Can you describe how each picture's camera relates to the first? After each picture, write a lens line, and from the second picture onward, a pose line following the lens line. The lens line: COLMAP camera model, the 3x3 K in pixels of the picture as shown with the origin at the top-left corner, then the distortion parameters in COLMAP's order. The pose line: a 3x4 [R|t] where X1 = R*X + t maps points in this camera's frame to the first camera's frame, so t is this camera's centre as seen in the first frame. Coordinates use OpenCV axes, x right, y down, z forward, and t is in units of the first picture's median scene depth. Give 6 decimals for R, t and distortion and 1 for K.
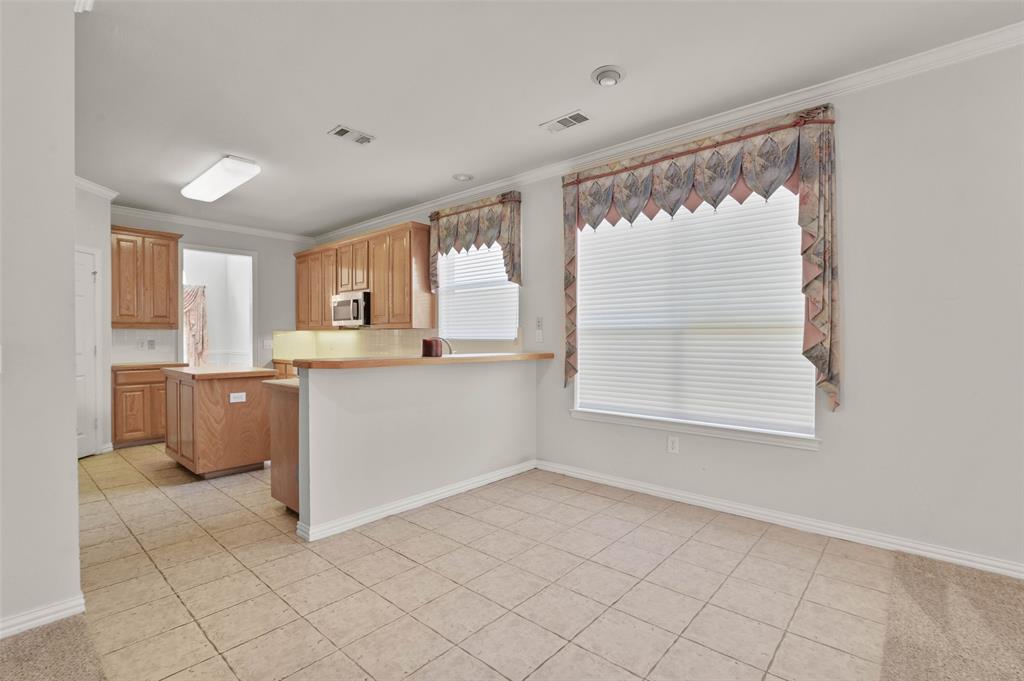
lens RADIAL K [[468.6, 0, 512.6], [0, 468.6, 346.1], [0, 0, 1]] dist [-0.010955, -0.001522]
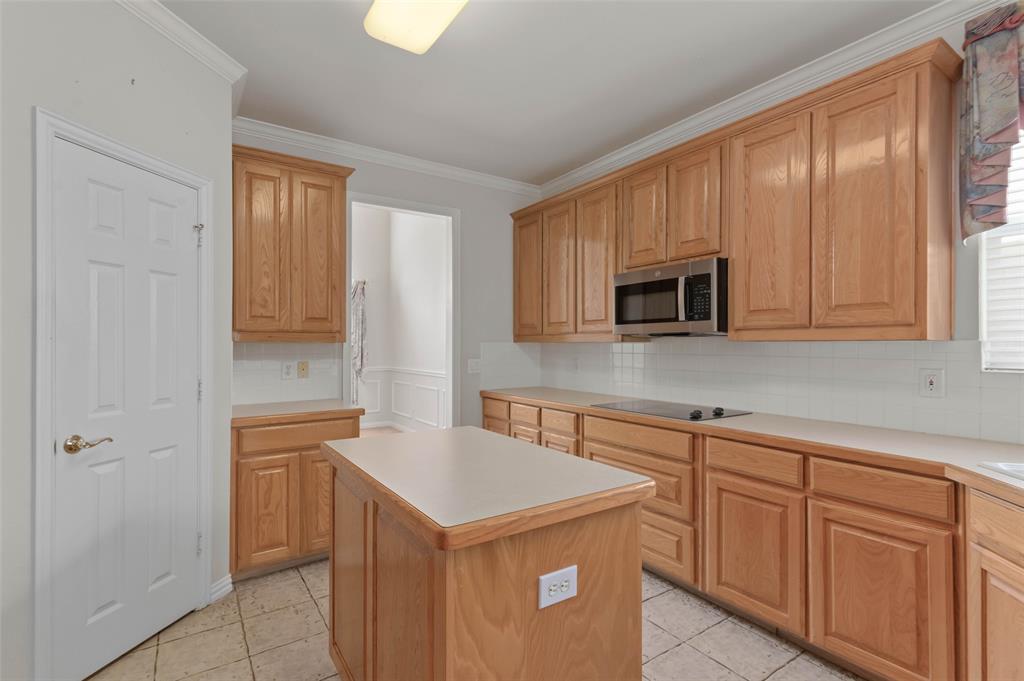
lens RADIAL K [[468.6, 0, 503.4], [0, 468.6, 344.9], [0, 0, 1]] dist [-0.010955, -0.001522]
pose [[0.967462, -0.001763, -0.253008, -0.434865], [-0.001911, 0.999896, -0.014274, -0.027824], [0.253007, 0.014293, 0.967359, 0.561607]]
